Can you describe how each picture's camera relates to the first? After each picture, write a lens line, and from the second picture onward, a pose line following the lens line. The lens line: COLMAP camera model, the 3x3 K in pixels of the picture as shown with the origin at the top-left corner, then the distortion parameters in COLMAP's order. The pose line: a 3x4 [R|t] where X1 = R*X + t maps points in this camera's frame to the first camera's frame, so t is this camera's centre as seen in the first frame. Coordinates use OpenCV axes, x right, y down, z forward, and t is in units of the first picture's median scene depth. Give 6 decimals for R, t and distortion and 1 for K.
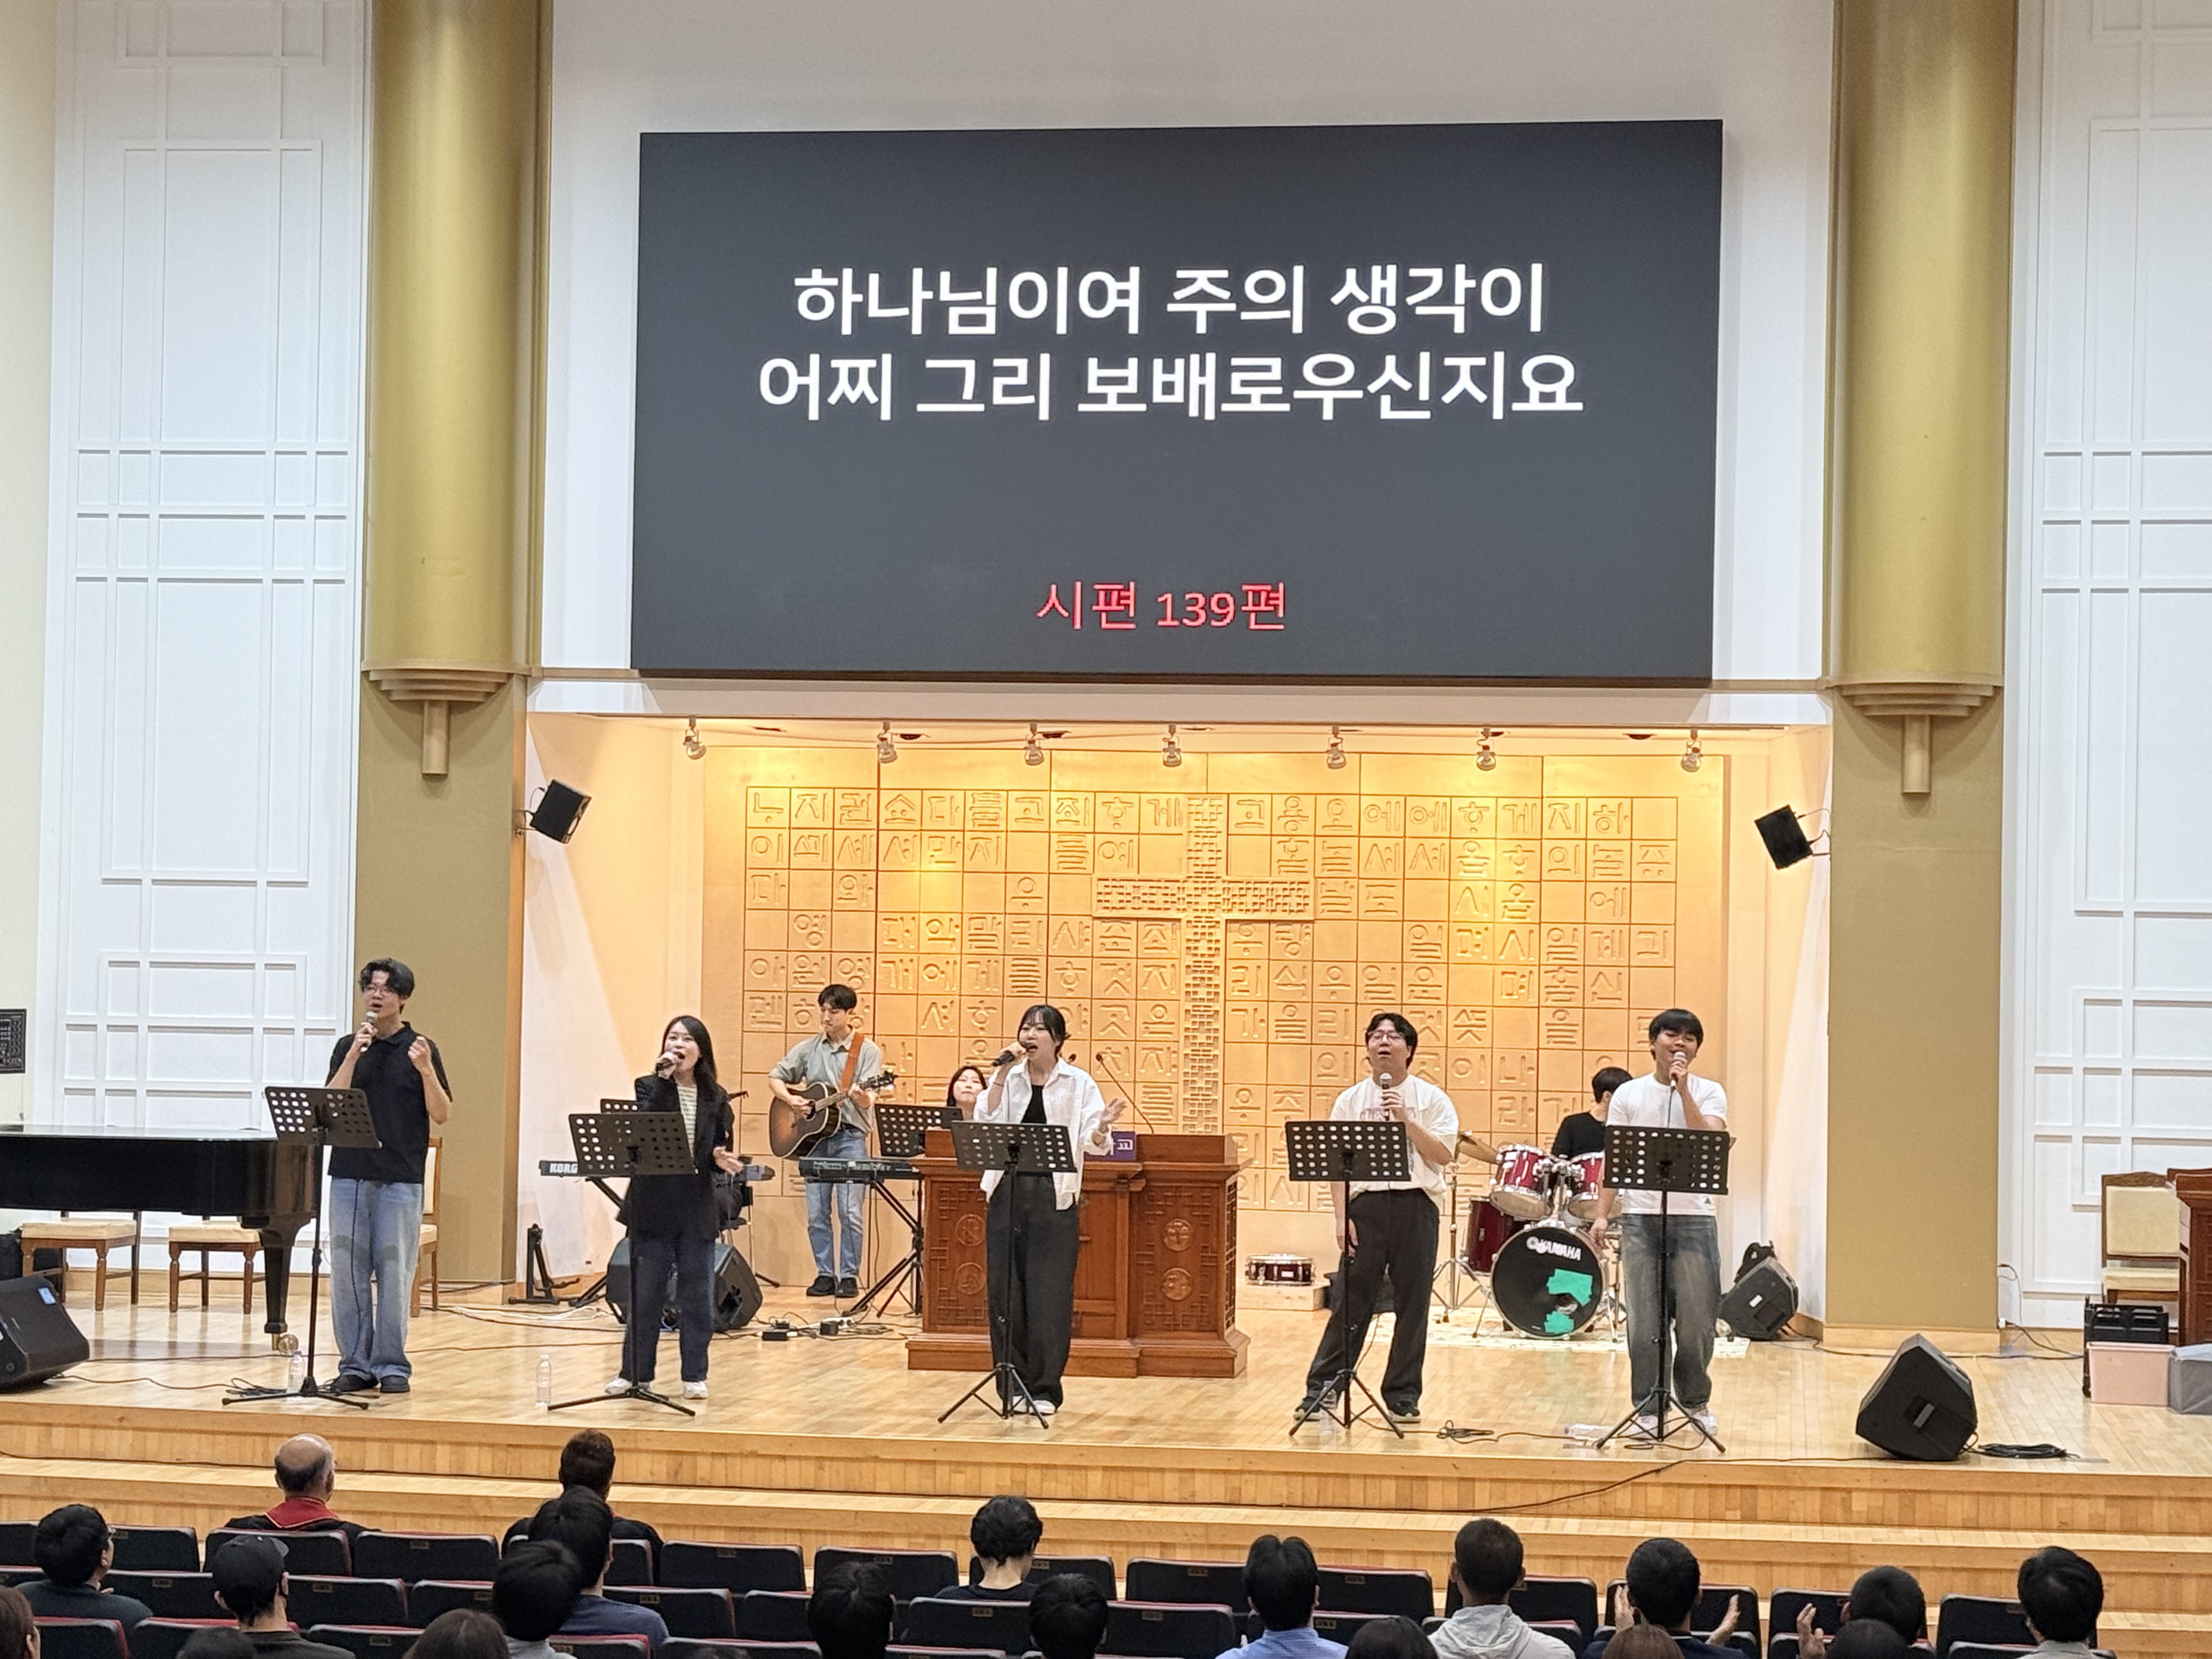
lens RADIAL K [[4363.5, 0, 1121.0], [0, 4363.5, 831.0], [0, 0, 1]] dist [0.156606, 0.000000]
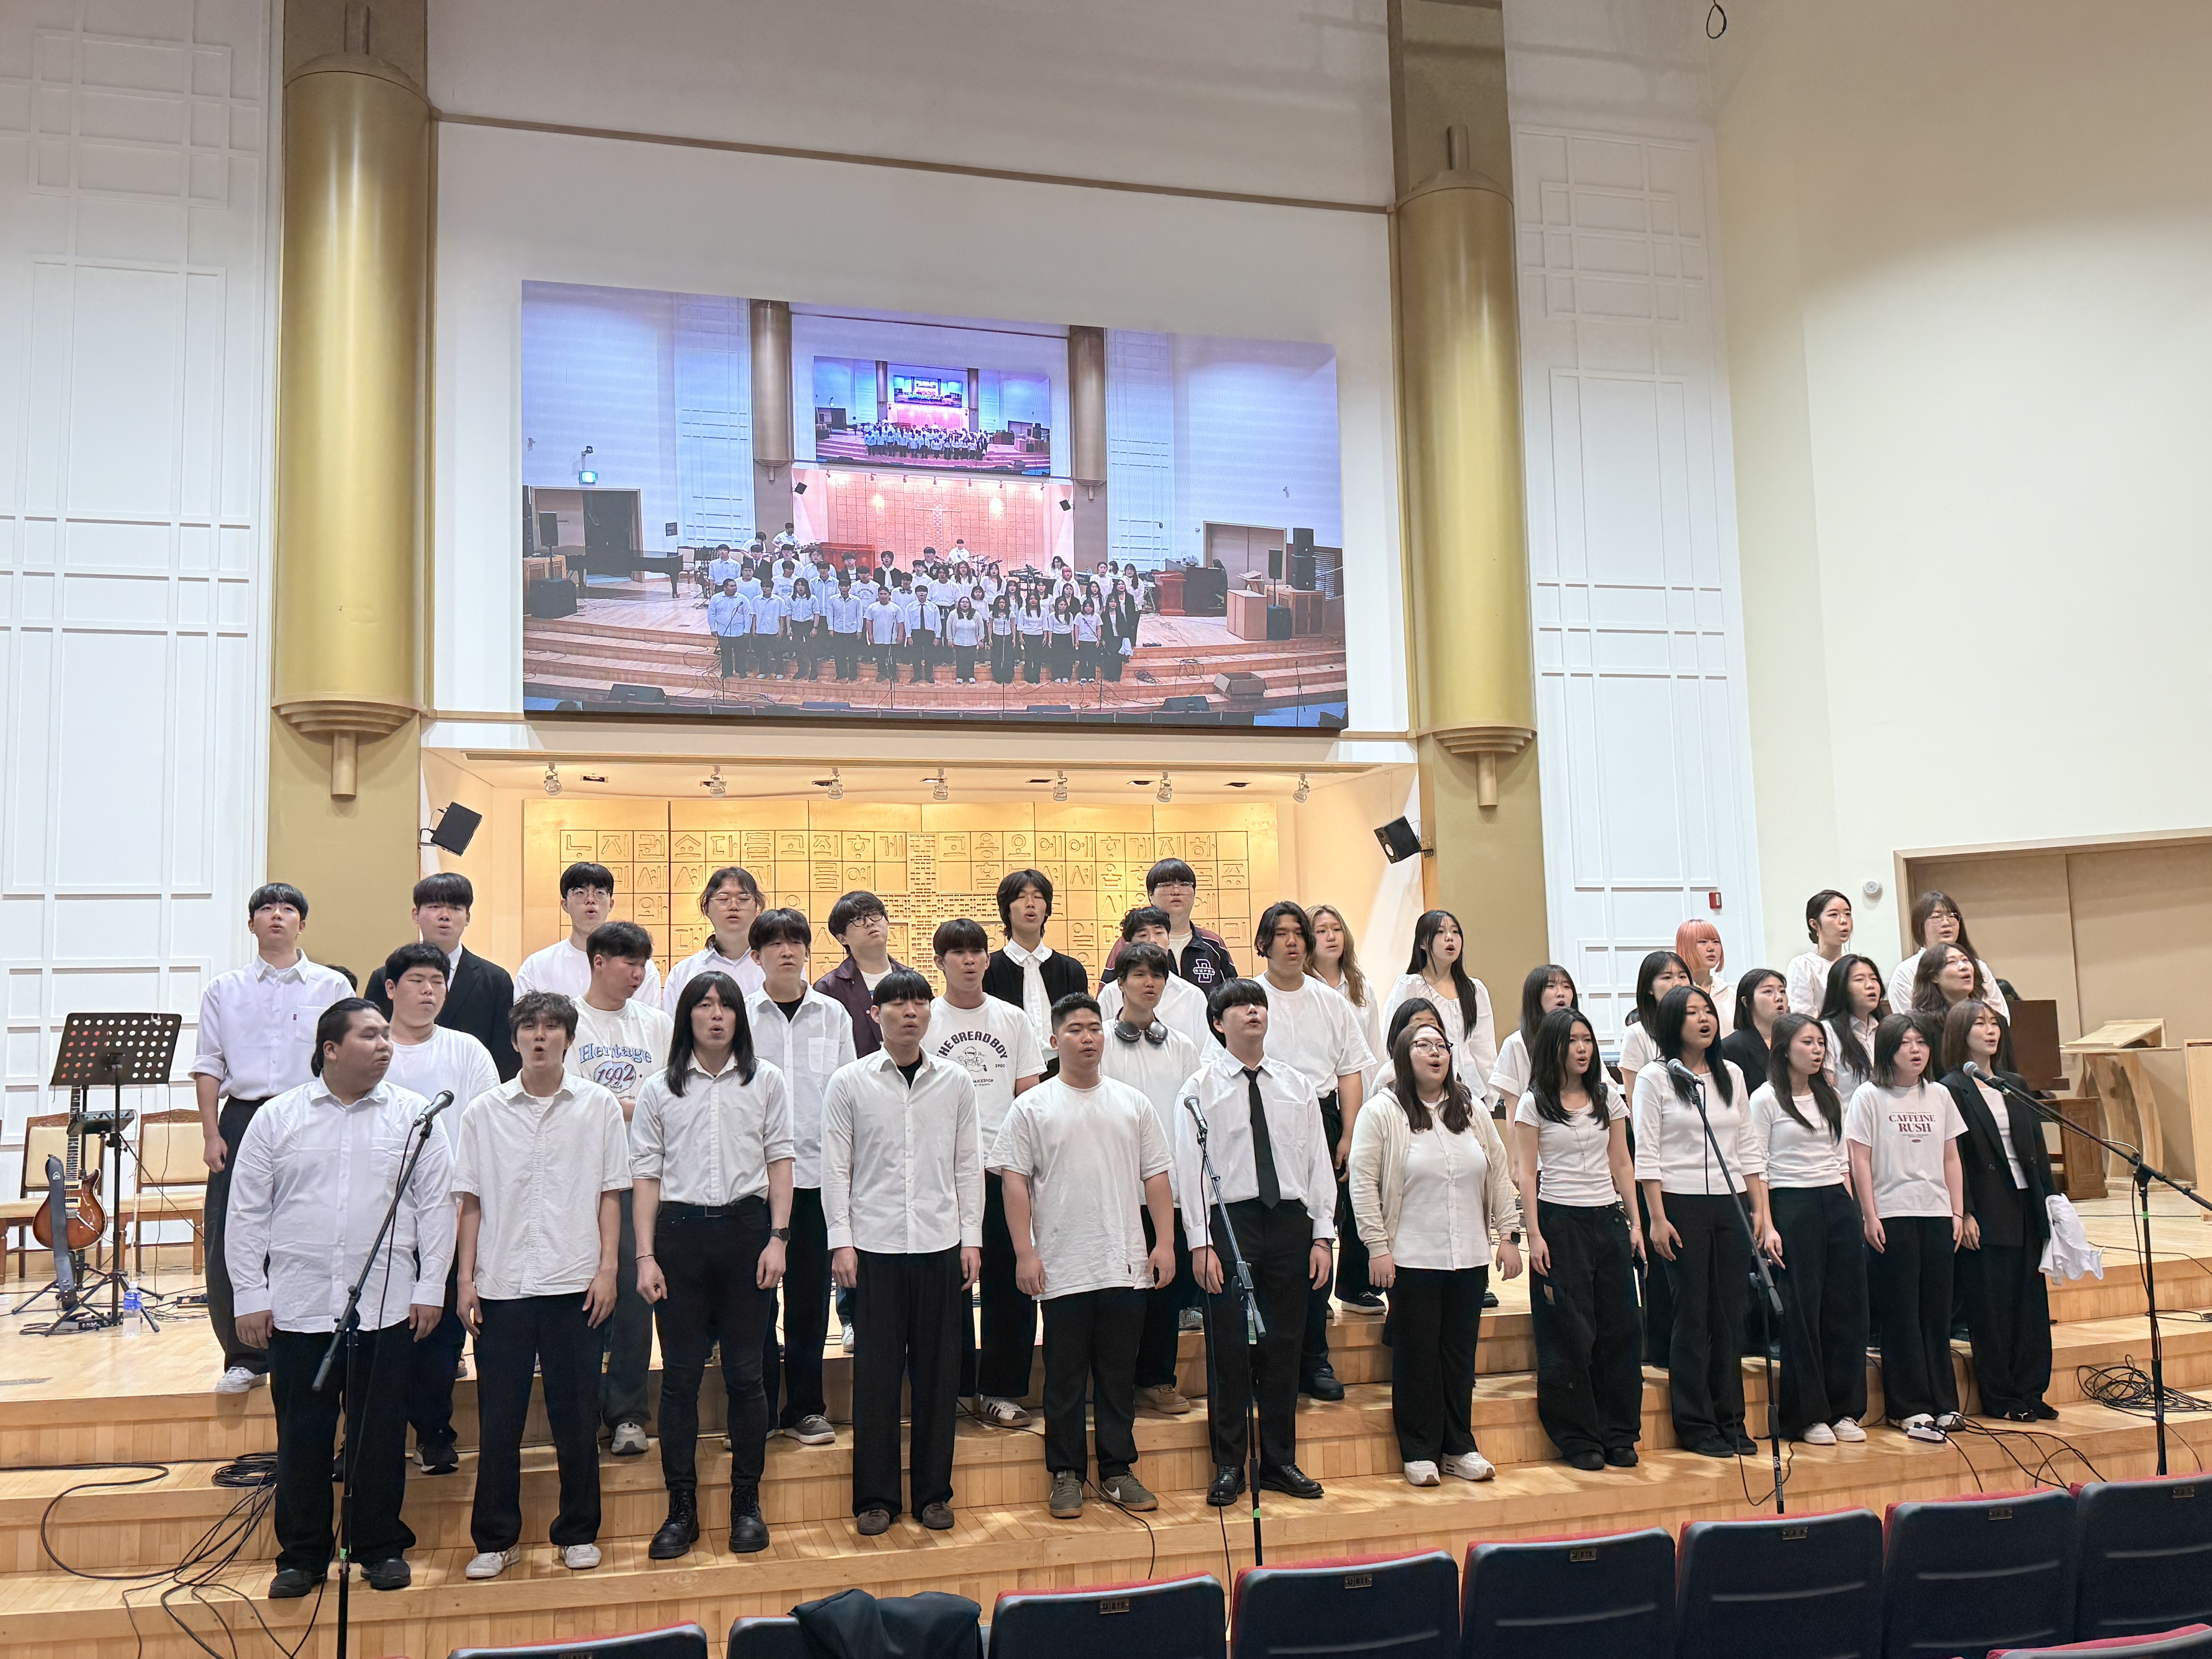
lens RADIAL K [[1872.9, 0, 1110.5], [0, 1872.9, 830.8], [0, 0, 1]] dist [0.096234, -0.109965]
pose [[0.917379, 0.005174, 0.397981, -0.170385], [0.032826, 0.995525, -0.088609, 0.047856], [-0.396659, 0.094352, 0.913104, 0.460675]]
